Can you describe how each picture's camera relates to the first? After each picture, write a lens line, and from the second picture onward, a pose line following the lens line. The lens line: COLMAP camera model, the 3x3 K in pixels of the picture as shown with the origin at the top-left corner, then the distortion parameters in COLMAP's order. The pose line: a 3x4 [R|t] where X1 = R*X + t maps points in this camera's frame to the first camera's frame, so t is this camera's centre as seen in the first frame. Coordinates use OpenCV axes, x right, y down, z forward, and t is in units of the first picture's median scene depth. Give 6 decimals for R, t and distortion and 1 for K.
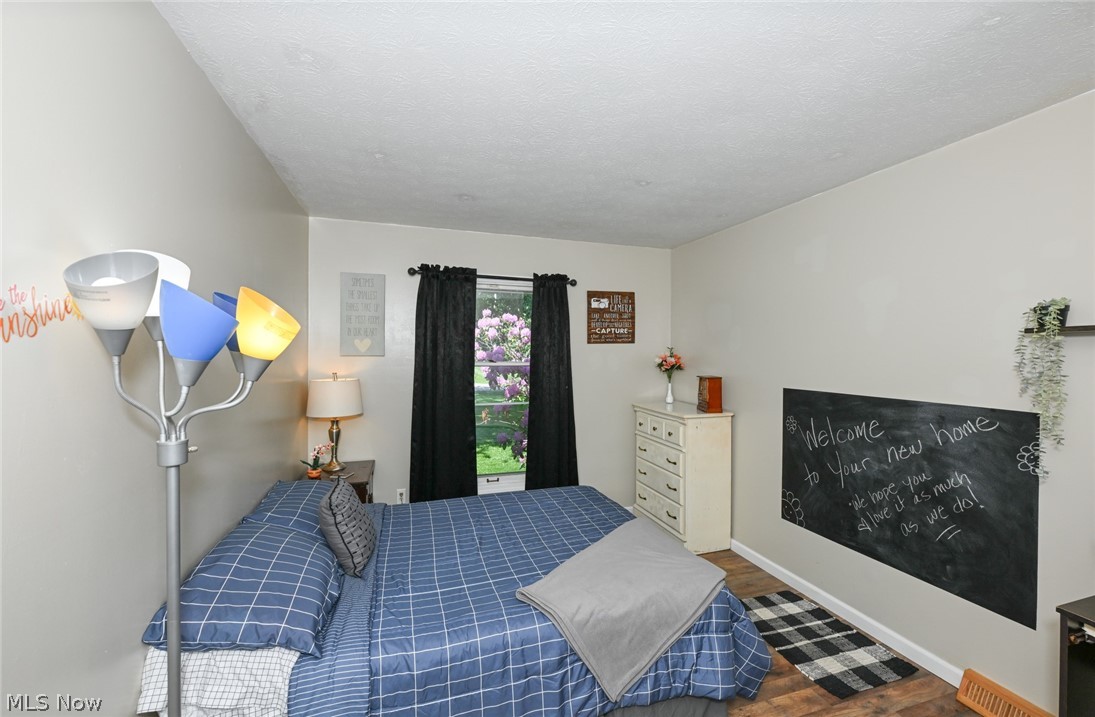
lens RADIAL K [[430.3, 0, 547.6], [0, 430.3, 354.6], [0, 0, 1]] dist [0.001251, 0.000105]
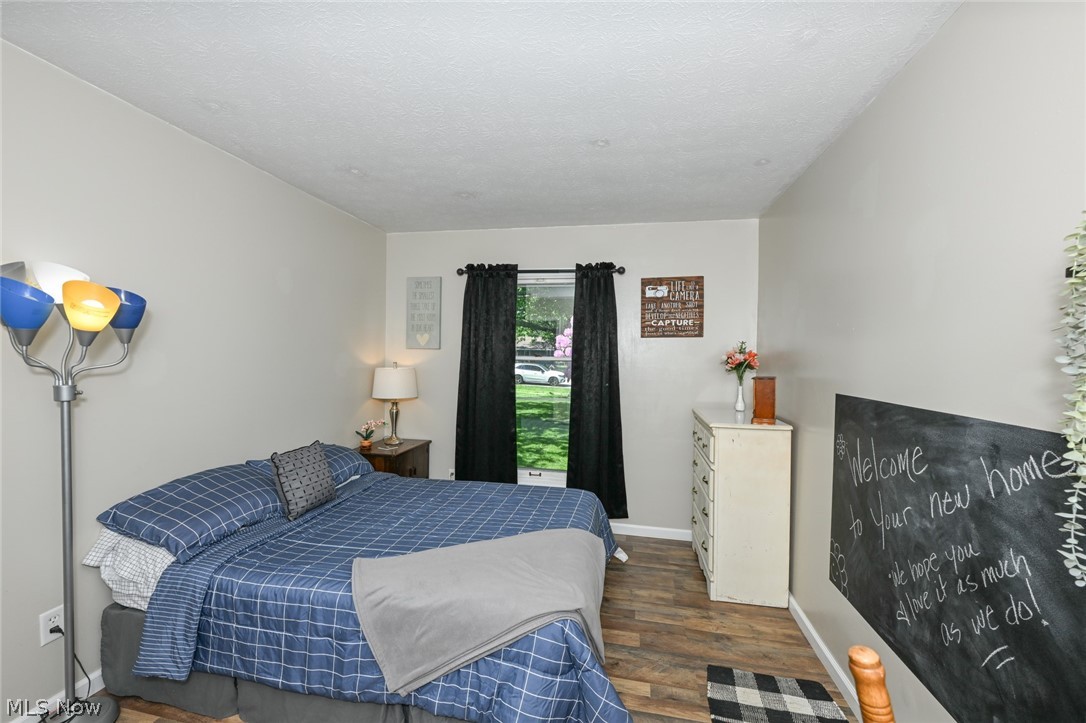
lens RADIAL K [[428.5, 0, 538.3], [0, 428.5, 362.0], [0, 0, 1]] dist [0.000214, 0.000072]
pose [[0.878749, 0.017396, -0.476966, 0.394987], [-0.015085, 0.999849, 0.008674, 0.024226], [0.477045, -0.000428, 0.878879, 0.141937]]
